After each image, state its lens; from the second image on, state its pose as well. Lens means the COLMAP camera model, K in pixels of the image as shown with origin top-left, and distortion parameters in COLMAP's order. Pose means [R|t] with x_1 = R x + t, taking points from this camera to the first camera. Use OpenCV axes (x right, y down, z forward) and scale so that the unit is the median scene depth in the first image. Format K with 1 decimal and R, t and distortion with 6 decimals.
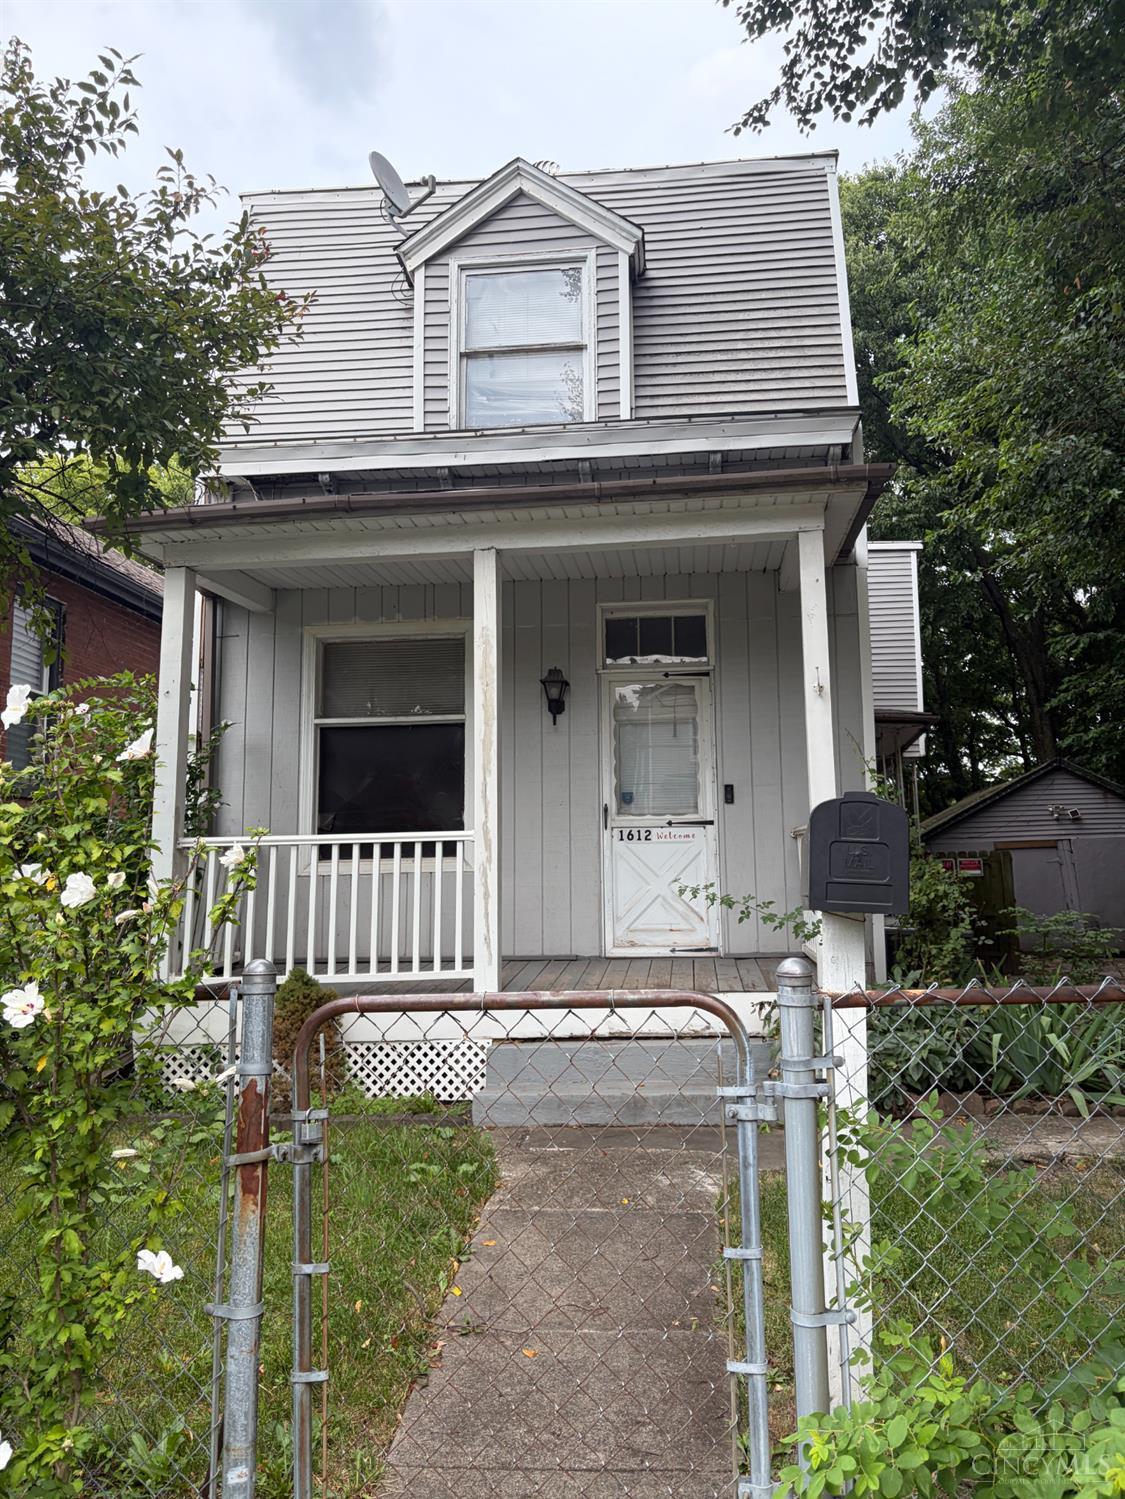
lens RADIAL K [[1111.3, 0, 567.2], [0, 1111.3, 749.7], [0, 0, 1]] dist [0.037149, -0.037355]
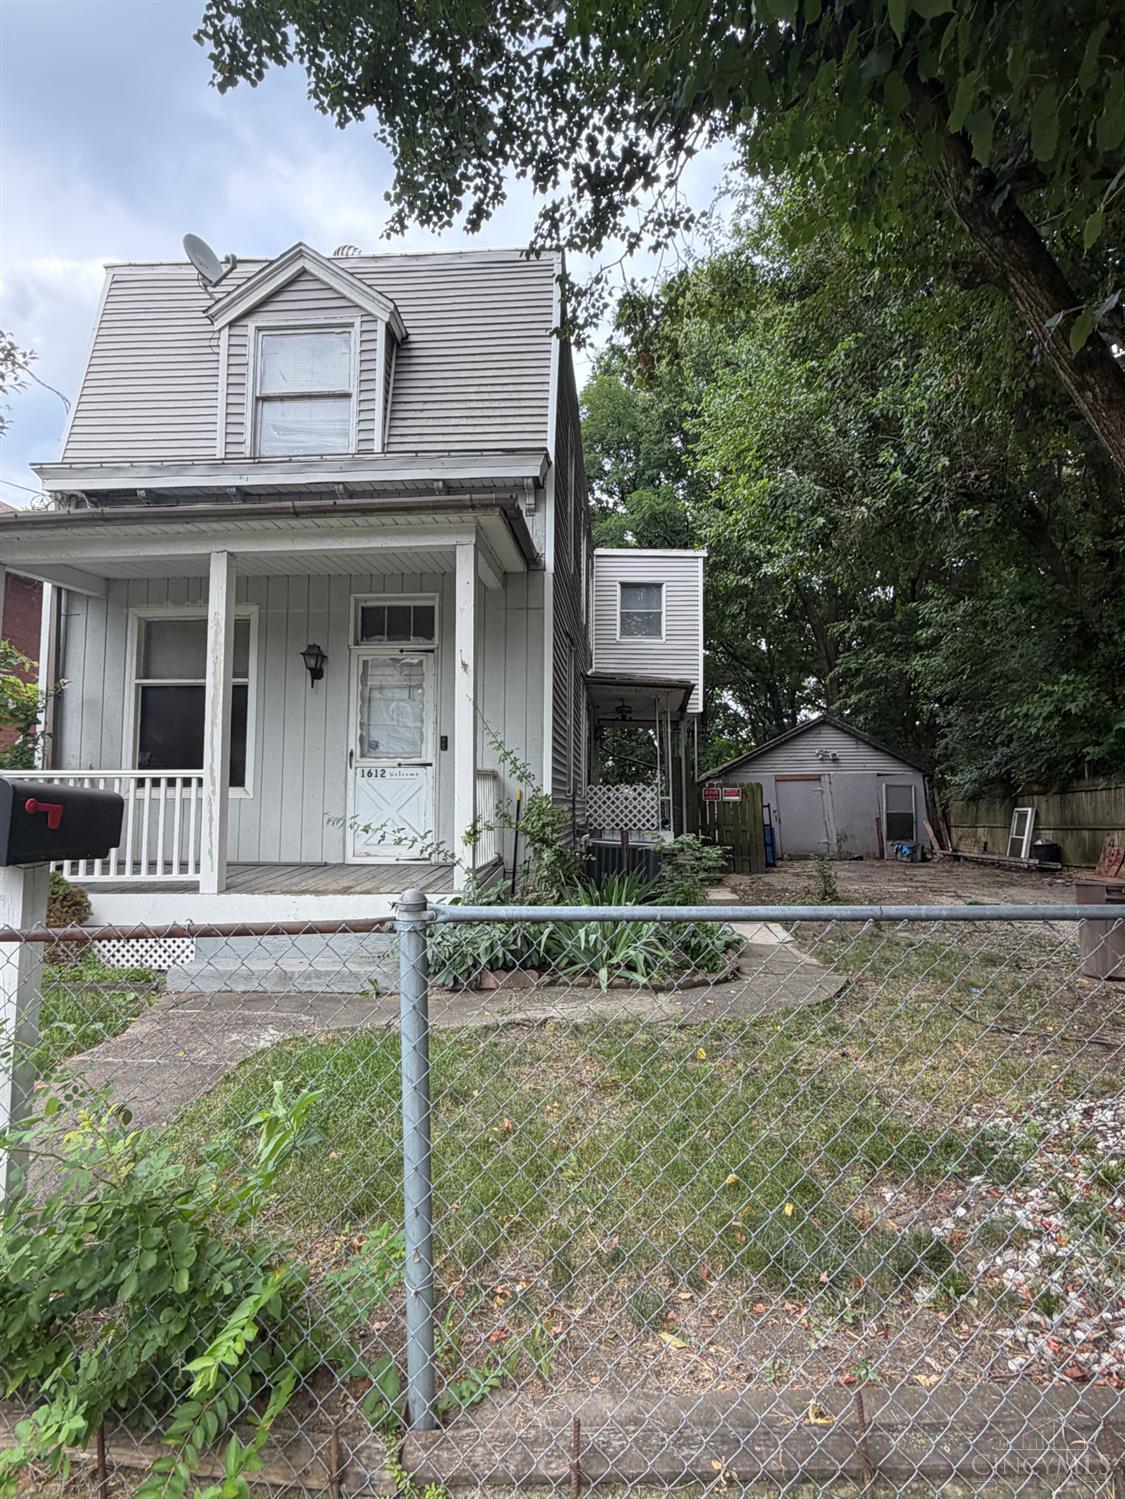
lens RADIAL K [[831.6, 0, 564.0], [0, 831.6, 756.8], [0, 0, 1]] dist [-0.012196, 0.004890]
pose [[0.999535, 0.018398, 0.024309, 0.252609], [-0.020044, 0.997393, 0.069325, -0.014888], [-0.022970, -0.069780, 0.997298, 0.009666]]
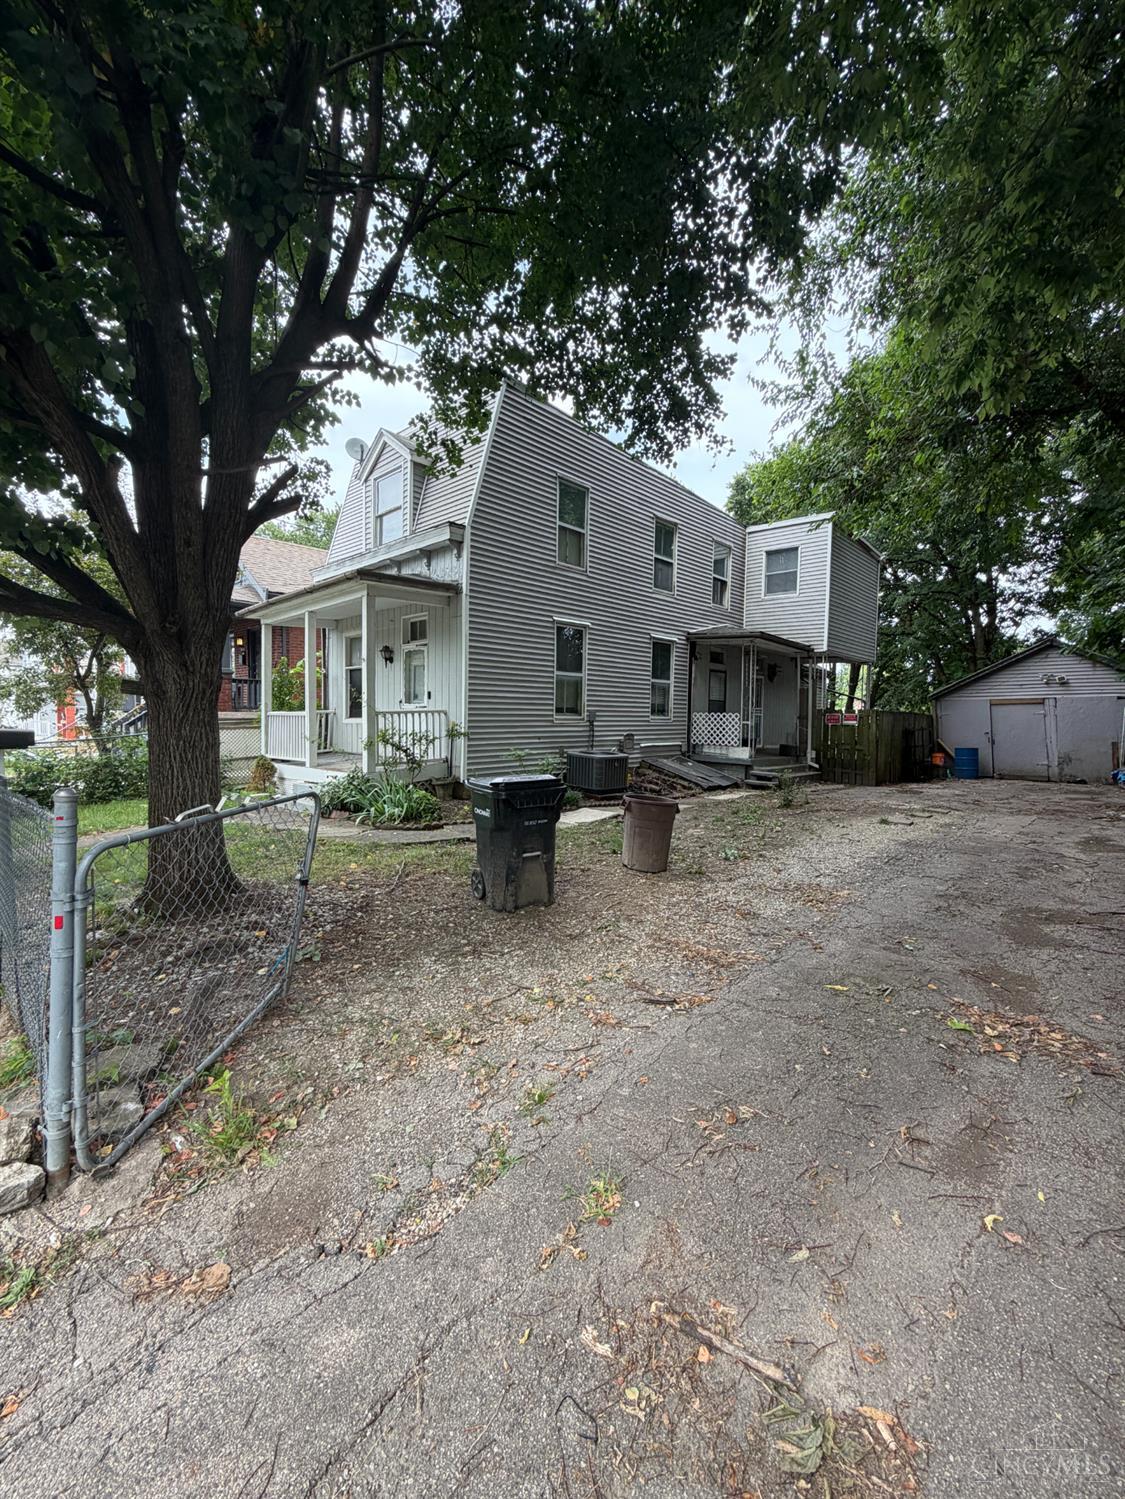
lens RADIAL K [[614.5, 0, 567.2], [0, 614.5, 741.4], [0, 0, 1]] dist [0.000640, 0.000323]
pose [[0.795341, 0.047252, -0.604318, 1.144356], [0.056551, 0.986825, 0.151587, -0.044587], [0.603519, -0.154738, 0.782190, 0.109475]]
